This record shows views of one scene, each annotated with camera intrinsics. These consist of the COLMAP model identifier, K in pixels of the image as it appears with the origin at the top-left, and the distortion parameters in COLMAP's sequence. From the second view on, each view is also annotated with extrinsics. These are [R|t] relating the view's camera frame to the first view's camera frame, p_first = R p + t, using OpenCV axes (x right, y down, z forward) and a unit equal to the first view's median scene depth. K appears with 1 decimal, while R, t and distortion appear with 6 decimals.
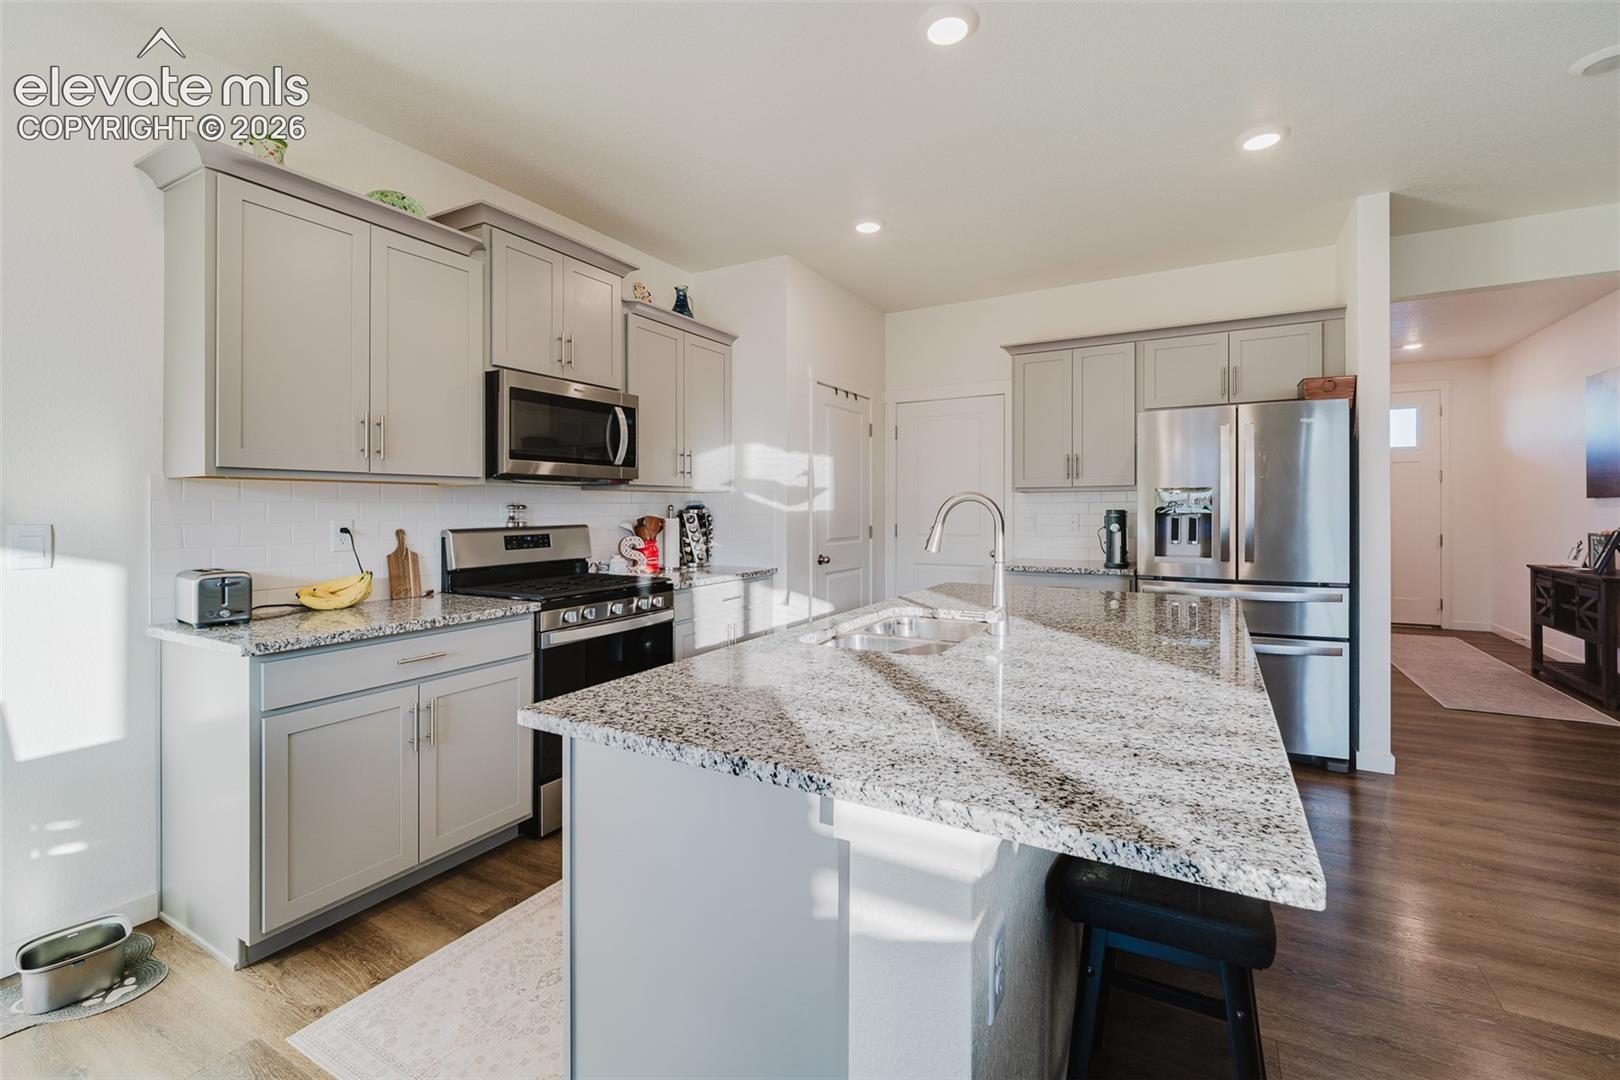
lens RADIAL K [[705.2, 0, 808.4], [0, 705.2, 507.8], [0, 0, 1]] dist [-0.002863, -0.000617]
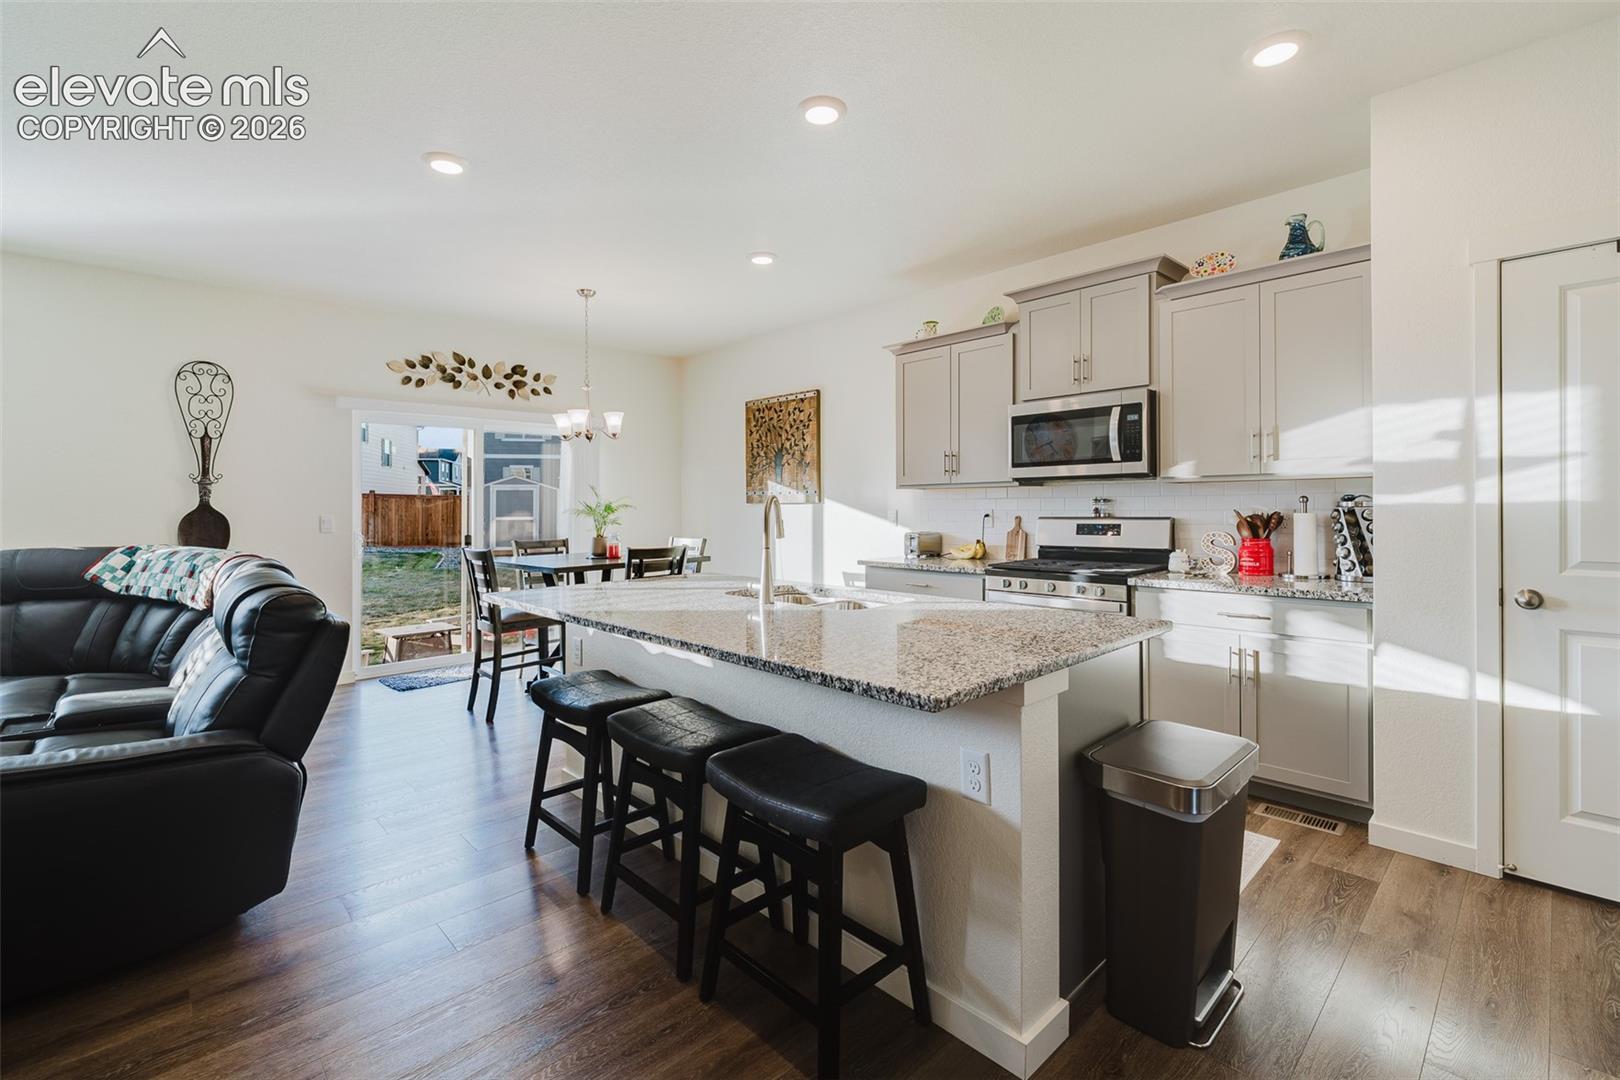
lens RADIAL K [[705.2, 0, 808.4], [0, 705.2, 507.8], [0, 0, 1]] dist [-0.002863, -0.000617]
pose [[-0.299189, 0.008455, -0.954156, 0.781853], [0.011149, 0.999923, 0.005365, -0.000338], [0.954129, -0.009033, -0.299261, 0.778755]]
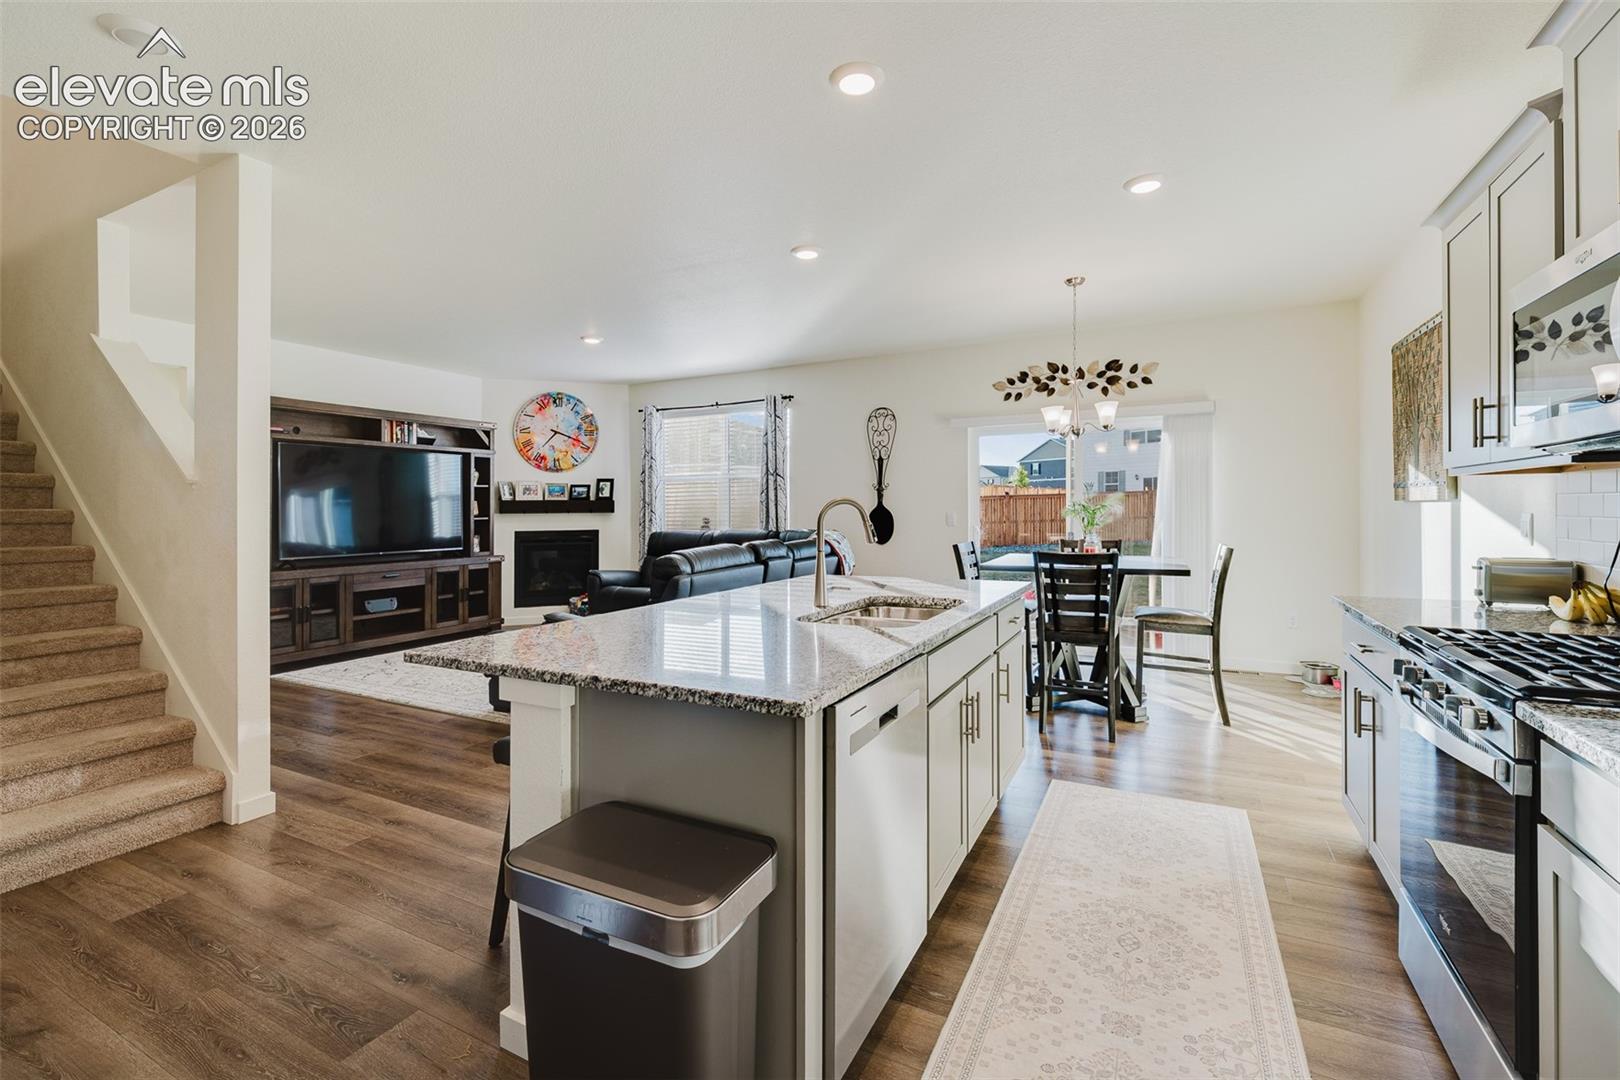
lens RADIAL K [[706.7, 0, 802.6], [0, 706.7, 491.3], [0, 0, 1]] dist [-0.000405, -0.000219]
pose [[-0.999848, 0.009433, -0.014658, 0.163335], [0.009809, 0.999619, -0.025818, -0.000887], [0.014409, -0.025958, -0.999559, 1.212015]]
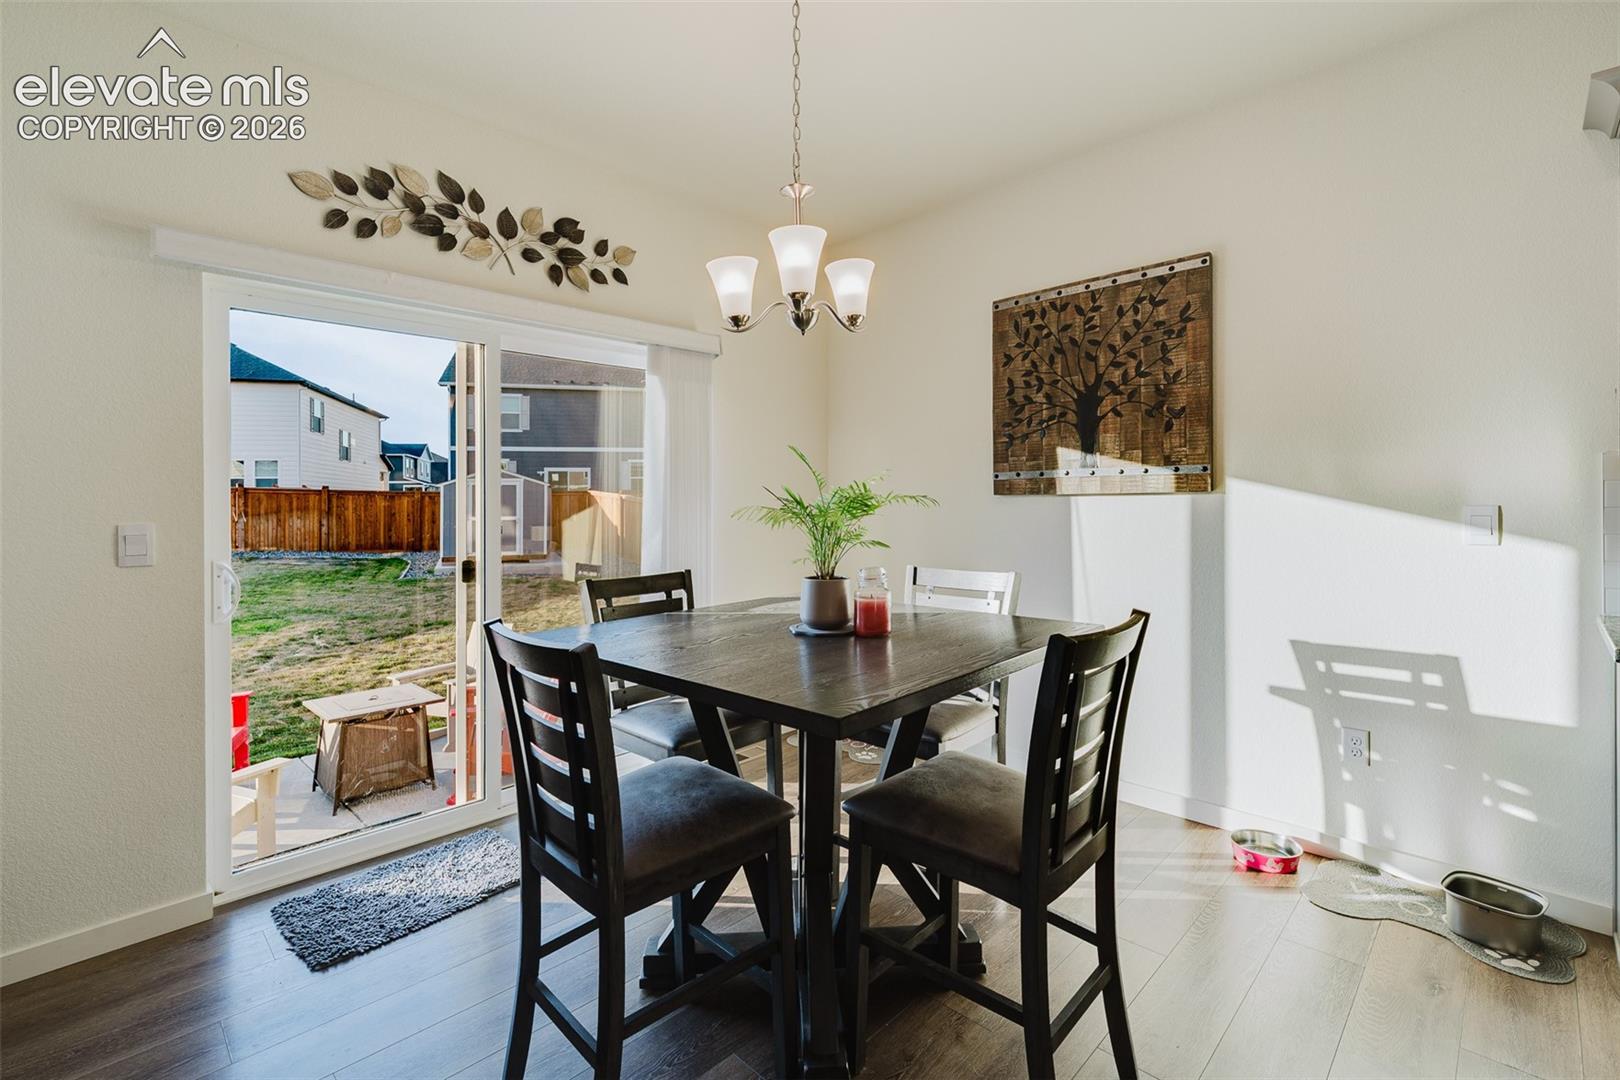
lens RADIAL K [[710.3, 0, 785.0], [0, 710.3, 506.4], [0, 0, 1]] dist [0.000897, -0.000143]
pose [[-0.289414, 0.011408, -0.957136, 0.157489], [0.014581, 0.999866, 0.007508, 0.000568], [0.957093, -0.011783, -0.289541, 0.144798]]
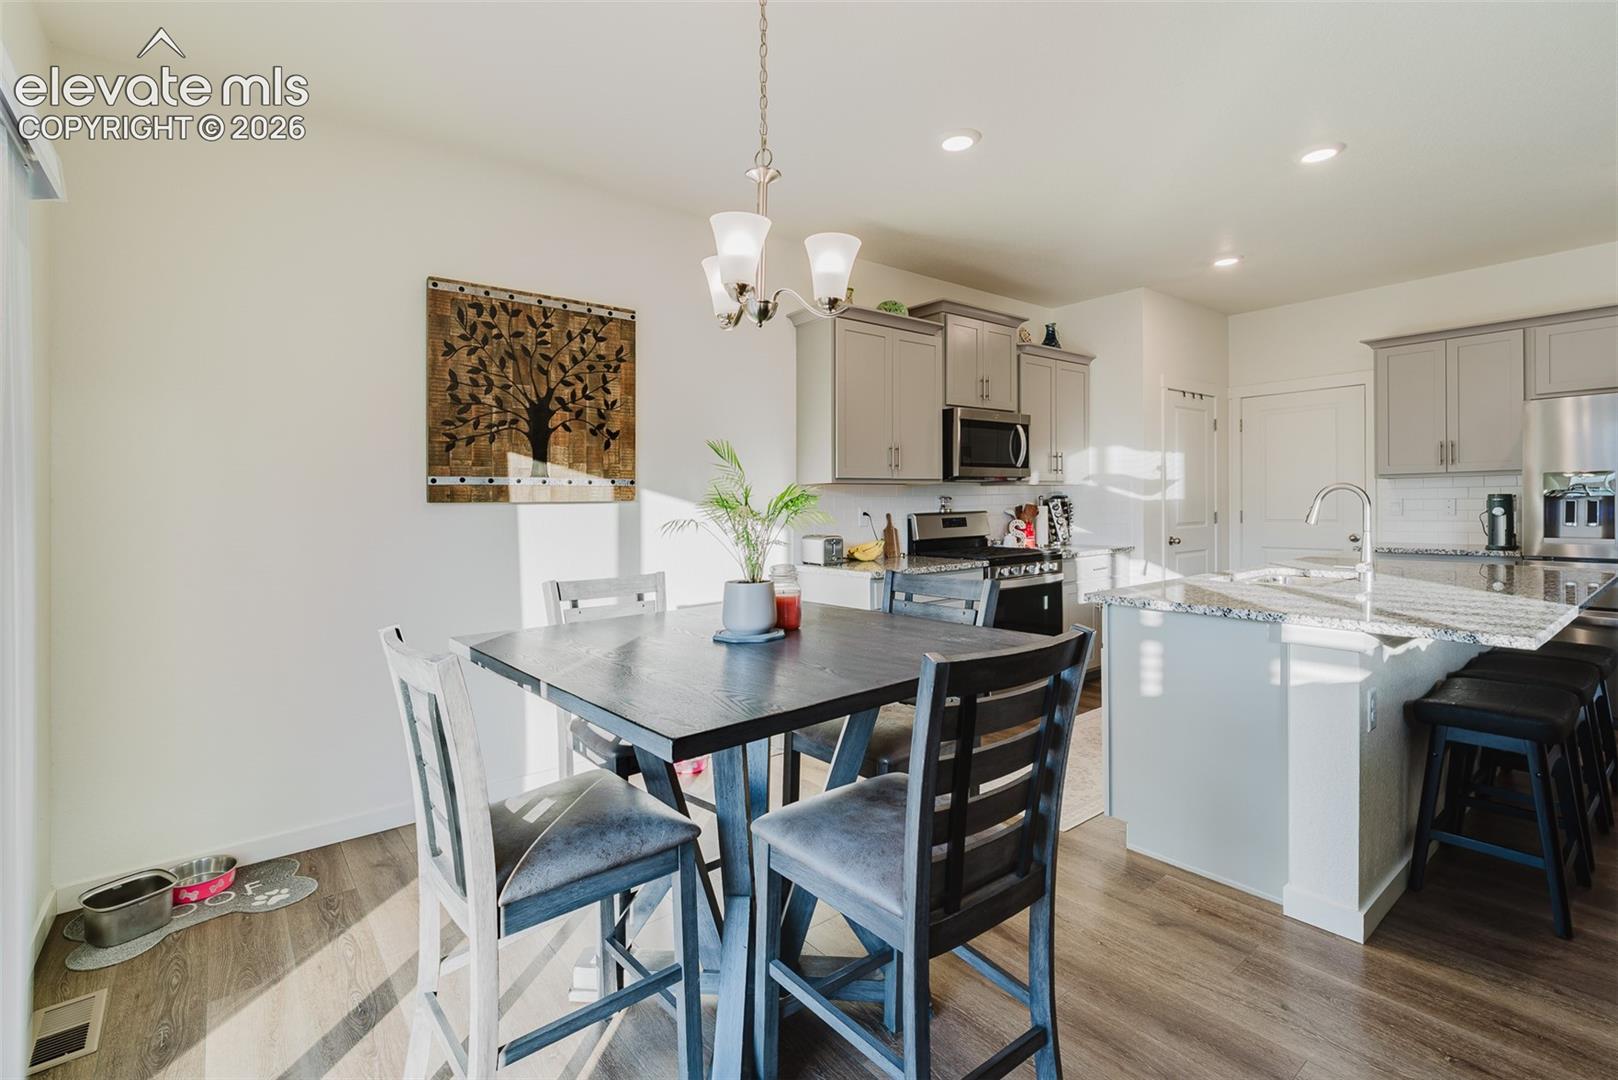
lens RADIAL K [[703.7, 0, 786.1], [0, 703.7, 508.2], [0, 0, 1]] dist [-0.000669, -0.005002]
pose [[0.915246, -0.007417, -0.402827, -0.119314], [0.012612, 0.999868, 0.010244, -0.000177], [0.402698, -0.014456, 0.915219, -0.395730]]
